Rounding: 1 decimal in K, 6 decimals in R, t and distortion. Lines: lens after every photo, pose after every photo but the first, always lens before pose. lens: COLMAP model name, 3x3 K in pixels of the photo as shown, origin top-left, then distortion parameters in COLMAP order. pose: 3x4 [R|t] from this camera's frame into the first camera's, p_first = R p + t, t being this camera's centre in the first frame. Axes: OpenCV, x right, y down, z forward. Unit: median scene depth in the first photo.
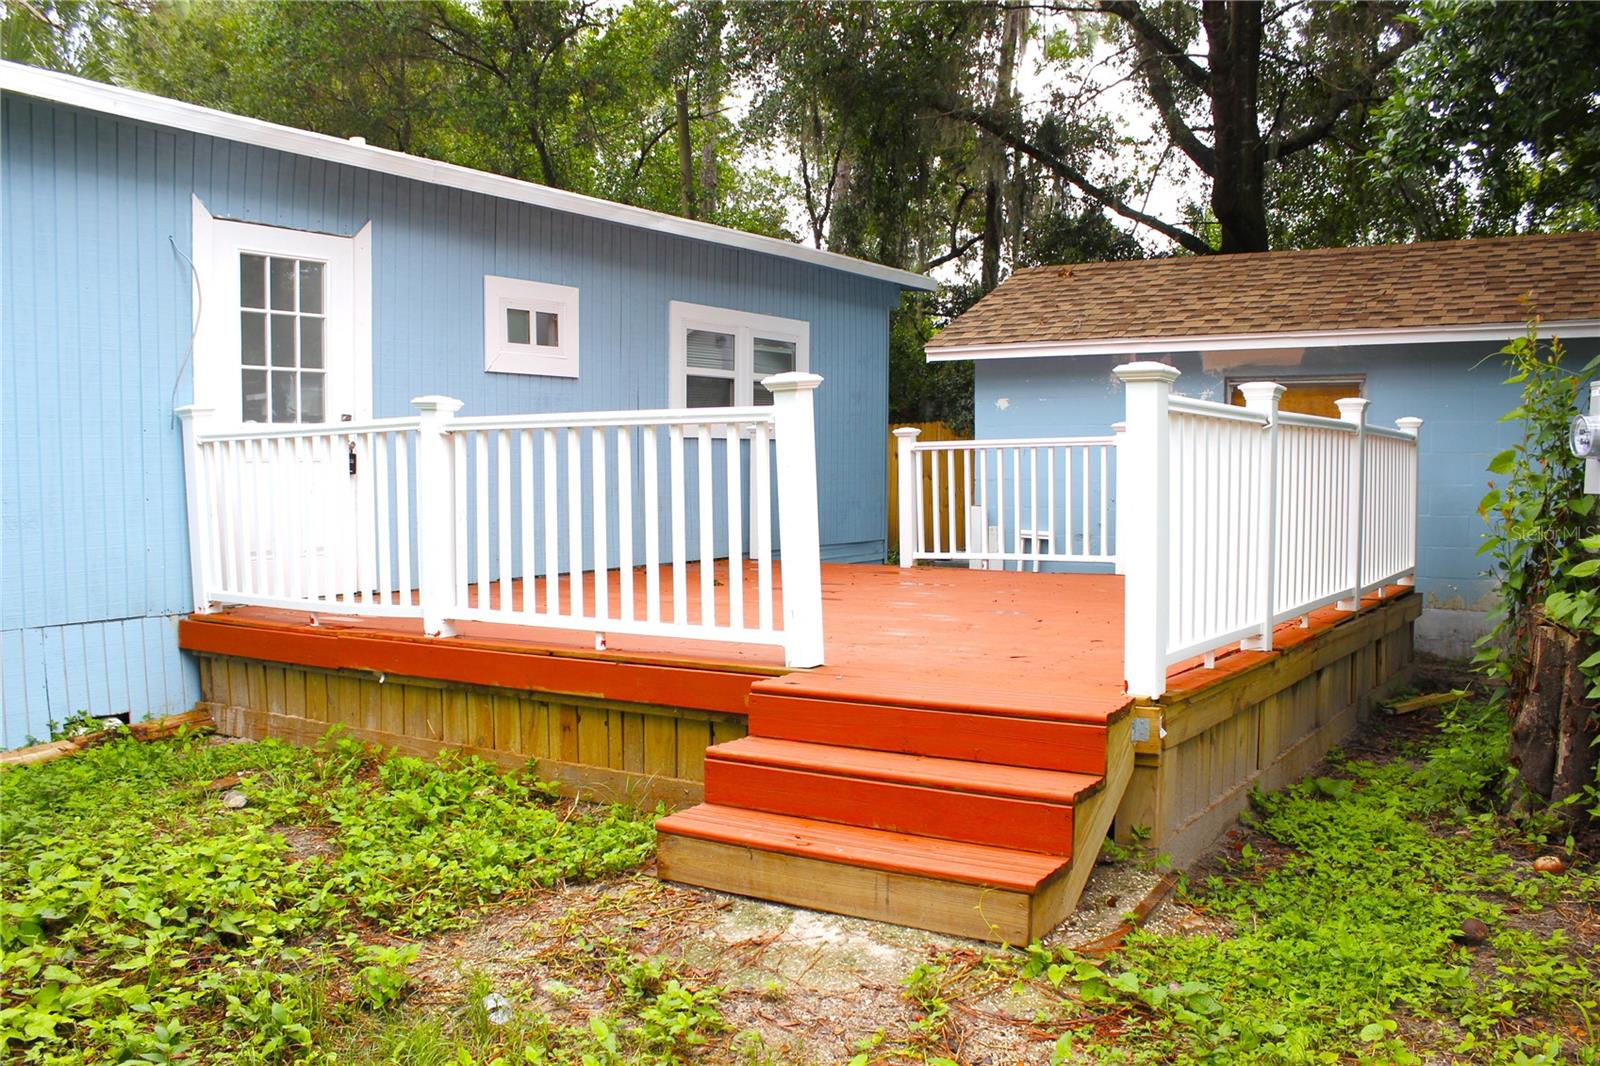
lens RADIAL K [[1339.8, 0, 790.1], [0, 1339.8, 545.2], [0, 0, 1]] dist [-0.137567, 0.100323]
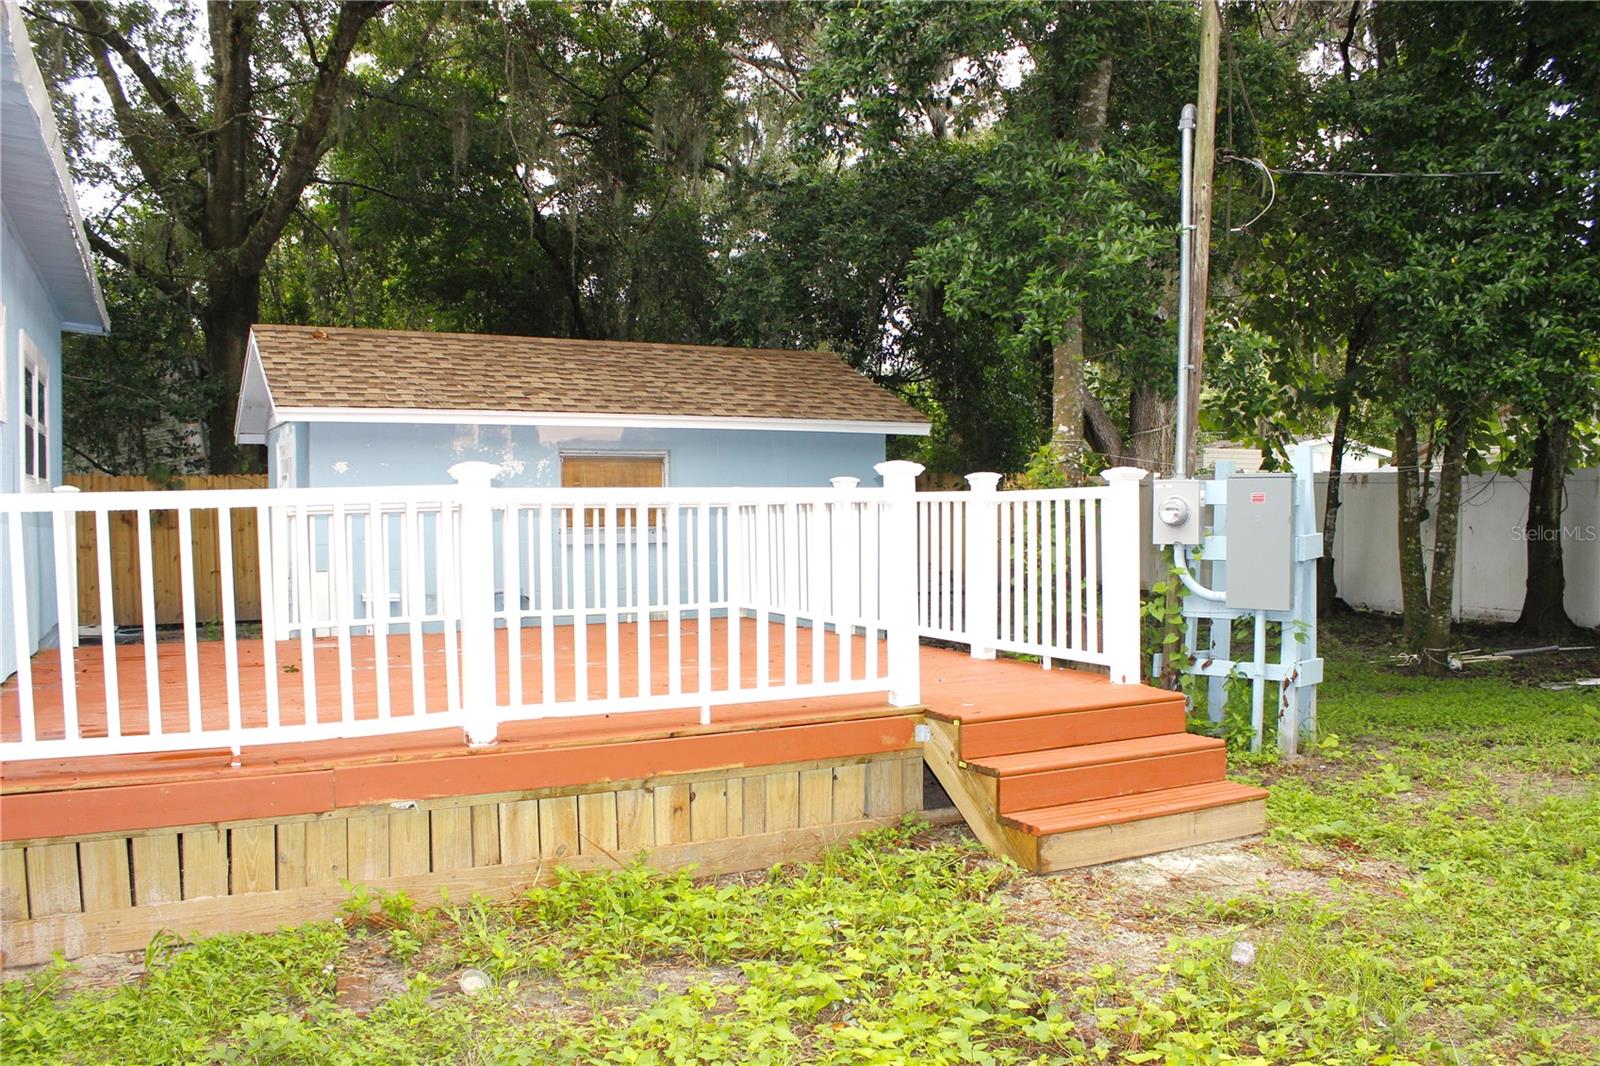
lens RADIAL K [[1352.2, 0, 789.1], [0, 1352.2, 534.0], [0, 0, 1]] dist [-0.147848, 0.129168]
pose [[0.509903, -0.017179, 0.860061, -0.729407], [0.057797, 0.998226, -0.014327, -0.034243], [-0.858288, 0.057015, 0.509991, 0.314767]]
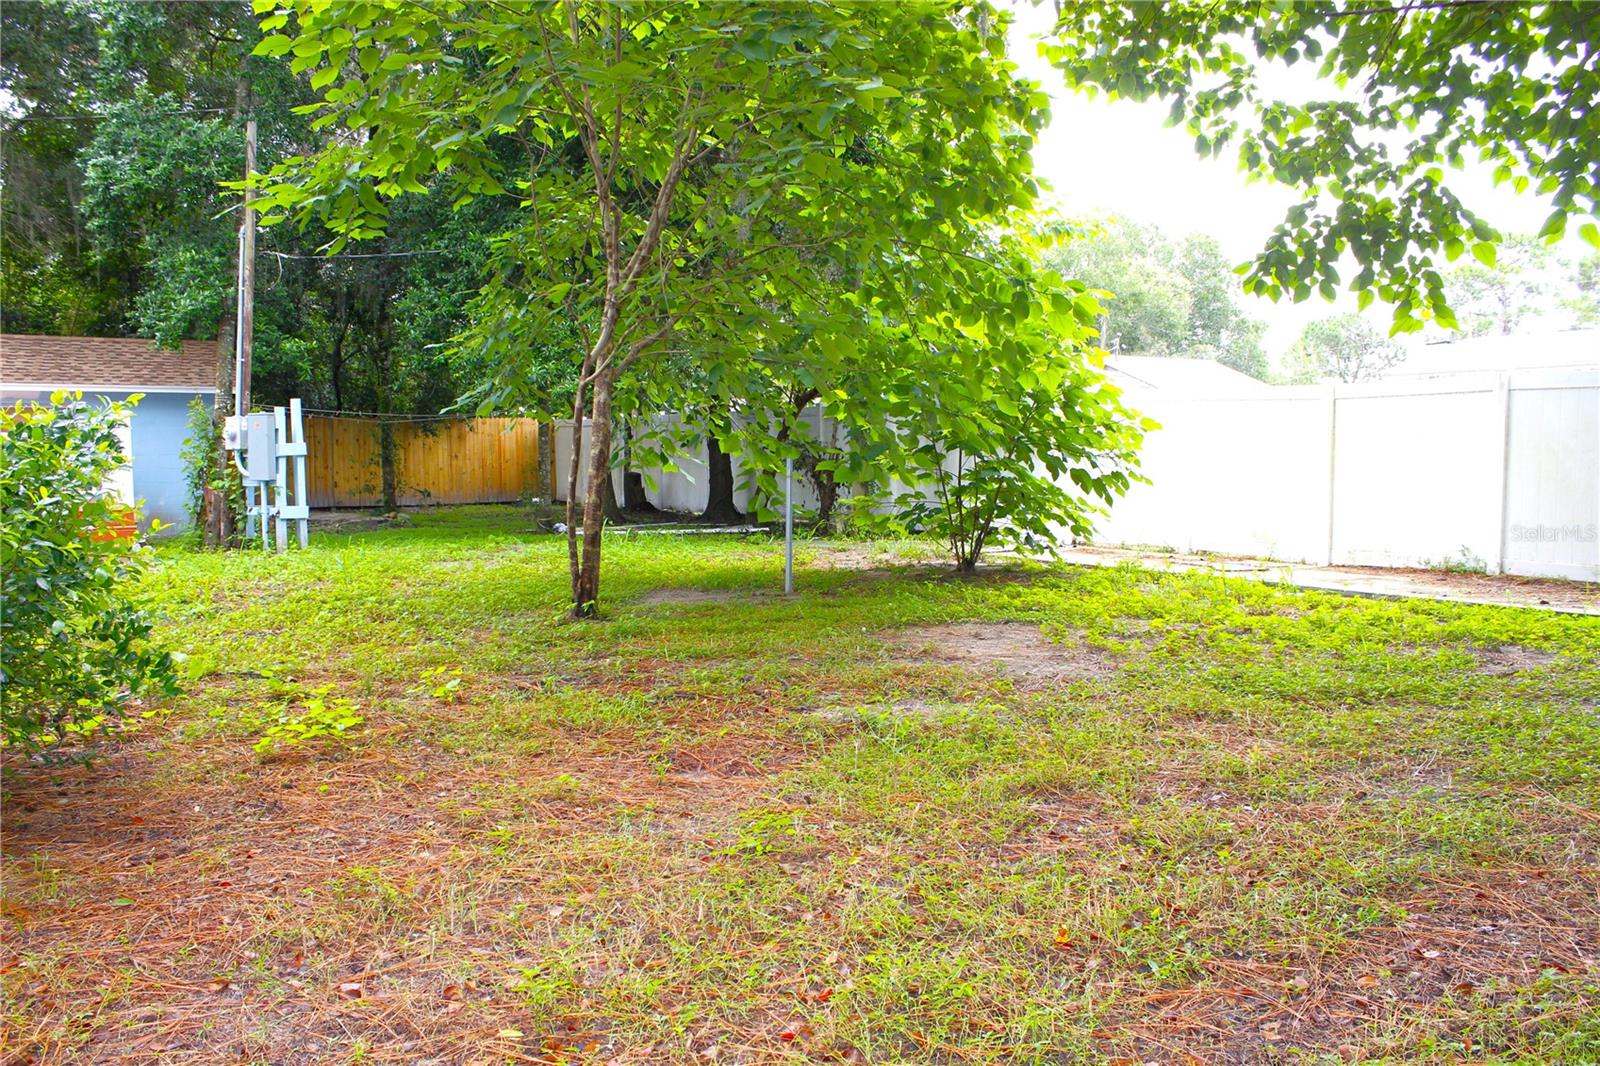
lens RADIAL K [[1353.6, 0, 797.1], [0, 1353.6, 528.3], [0, 0, 1]] dist [-0.061983, 0.010086]
pose [[0.431071, -0.049478, 0.900960, -1.222721], [0.066224, 0.997537, 0.023096, 0.119016], [-0.899884, 0.049709, 0.433286, -1.194985]]
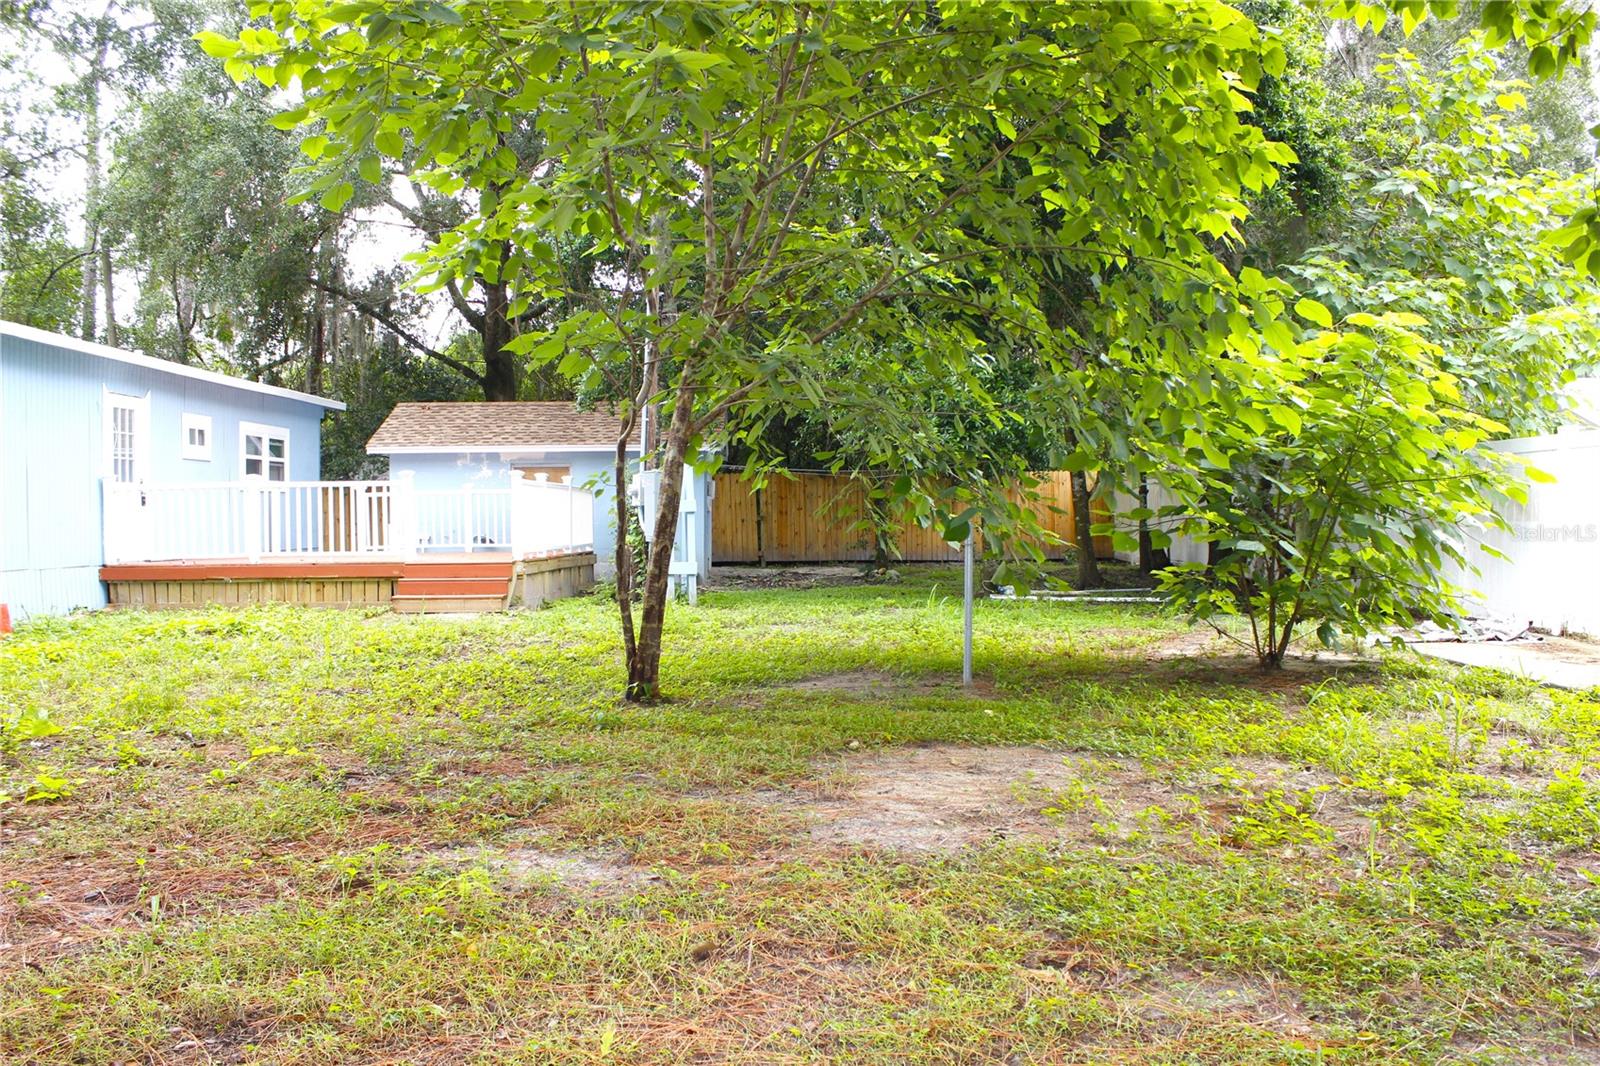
lens RADIAL K [[1352.2, 0, 807.6], [0, 1352.2, 535.1], [0, 0, 1]] dist [-0.147848, 0.129168]
pose [[0.831289, -0.014016, 0.555664, -0.668568], [0.041237, 0.998482, -0.036505, 0.126100], [-0.554309, 0.053260, 0.830605, -1.499656]]
